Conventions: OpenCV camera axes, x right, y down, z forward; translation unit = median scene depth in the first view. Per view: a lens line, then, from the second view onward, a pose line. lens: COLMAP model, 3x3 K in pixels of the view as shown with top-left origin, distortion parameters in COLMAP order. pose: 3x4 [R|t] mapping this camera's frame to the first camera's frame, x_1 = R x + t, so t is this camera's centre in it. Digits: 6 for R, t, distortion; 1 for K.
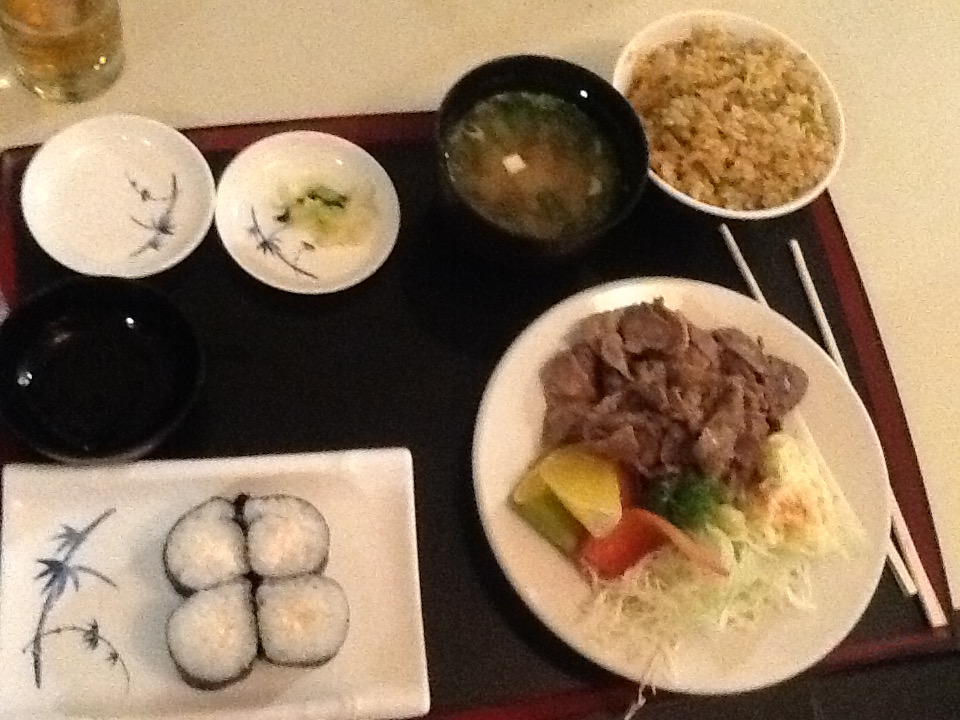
lens RADIAL K [[1217.5, 0, 478.9], [0, 1217.5, 362.0], [0, 0, 1]] dist [-0.040826, 0.000000]
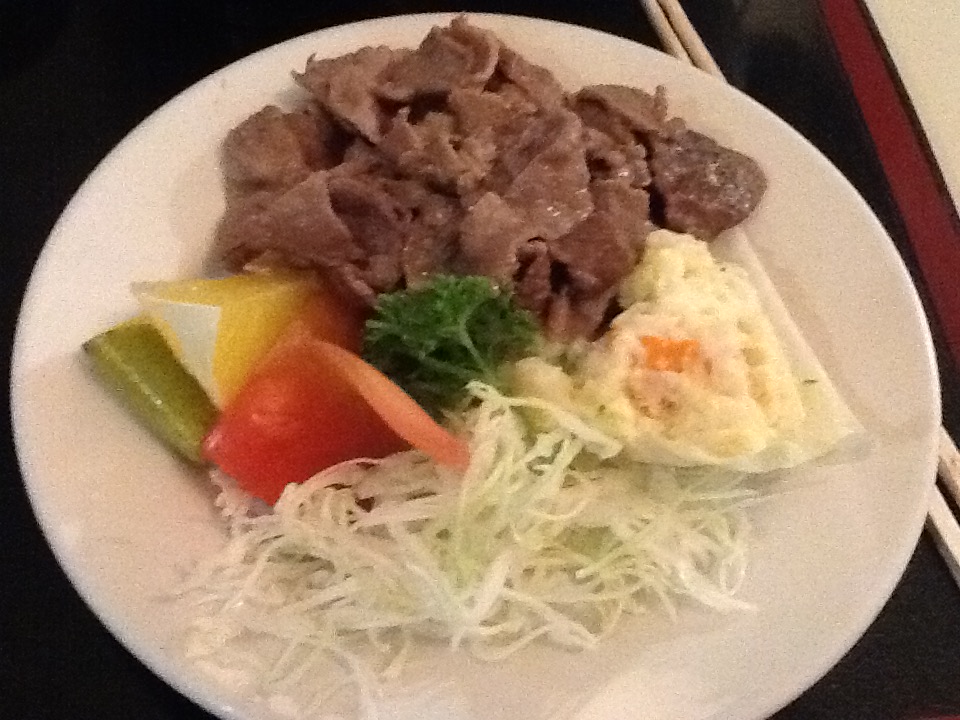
lens RADIAL K [[1217.5, 0, 481.5], [0, 1217.5, 356.9], [0, 0, 1]] dist [-0.040826, 0.000000]
pose [[0.989098, 0.004479, -0.147189, 0.248373], [-0.035128, 0.977859, -0.206296, 0.208452], [0.143006, 0.209218, 0.967356, 0.559227]]
